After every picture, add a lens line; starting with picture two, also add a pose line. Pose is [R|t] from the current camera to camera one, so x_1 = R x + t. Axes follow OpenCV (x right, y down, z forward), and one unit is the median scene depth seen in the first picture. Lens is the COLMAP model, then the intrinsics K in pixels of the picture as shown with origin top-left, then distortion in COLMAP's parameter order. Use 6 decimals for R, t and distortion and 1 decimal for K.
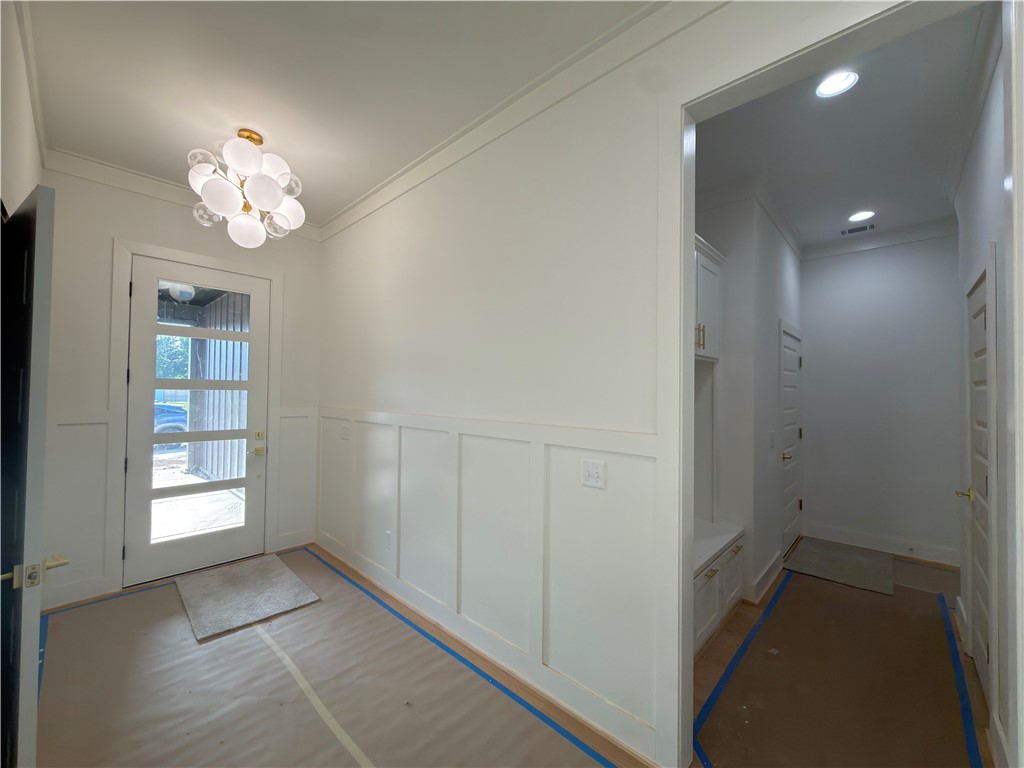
lens RADIAL K [[407.7, 0, 512.9], [0, 407.7, 385.1], [0, 0, 1]] dist [0.001175, -0.000131]
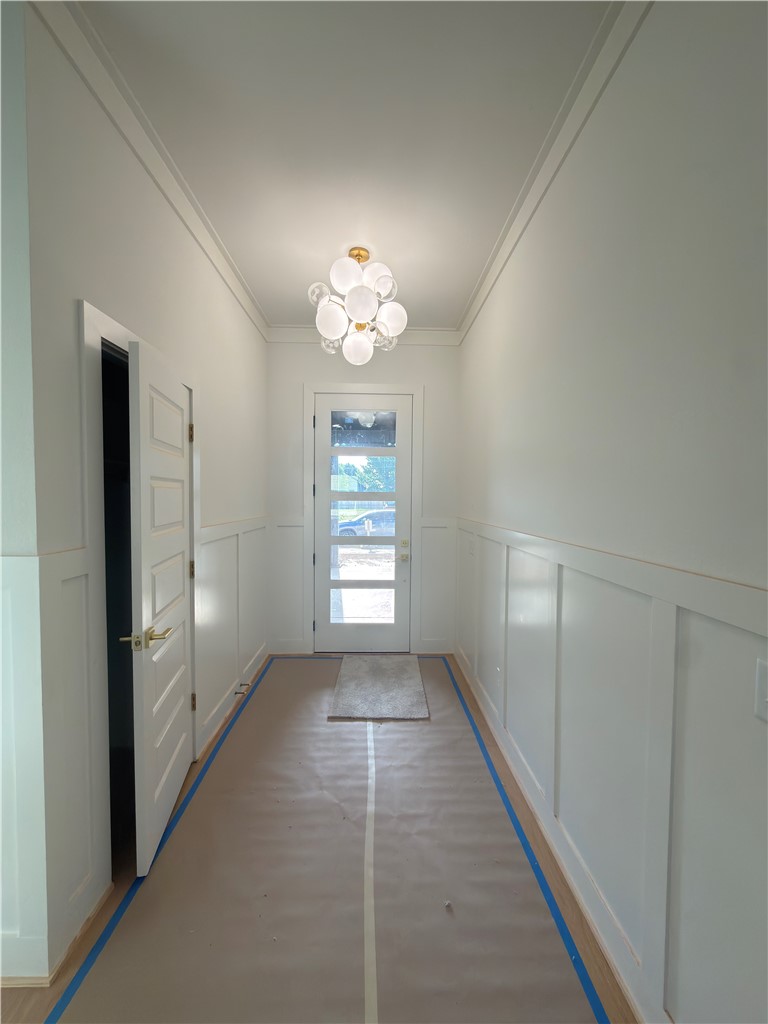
lens RADIAL K [[407.7, 0, 384.0], [0, 407.7, 512.7], [0, 0, 1]] dist [0.001175, -0.000131]
pose [[0.702360, 0.018611, -0.711579, 0.140268], [0.012905, 0.999161, 0.038870, 0.001459], [0.711705, -0.036484, 0.701530, 0.289720]]
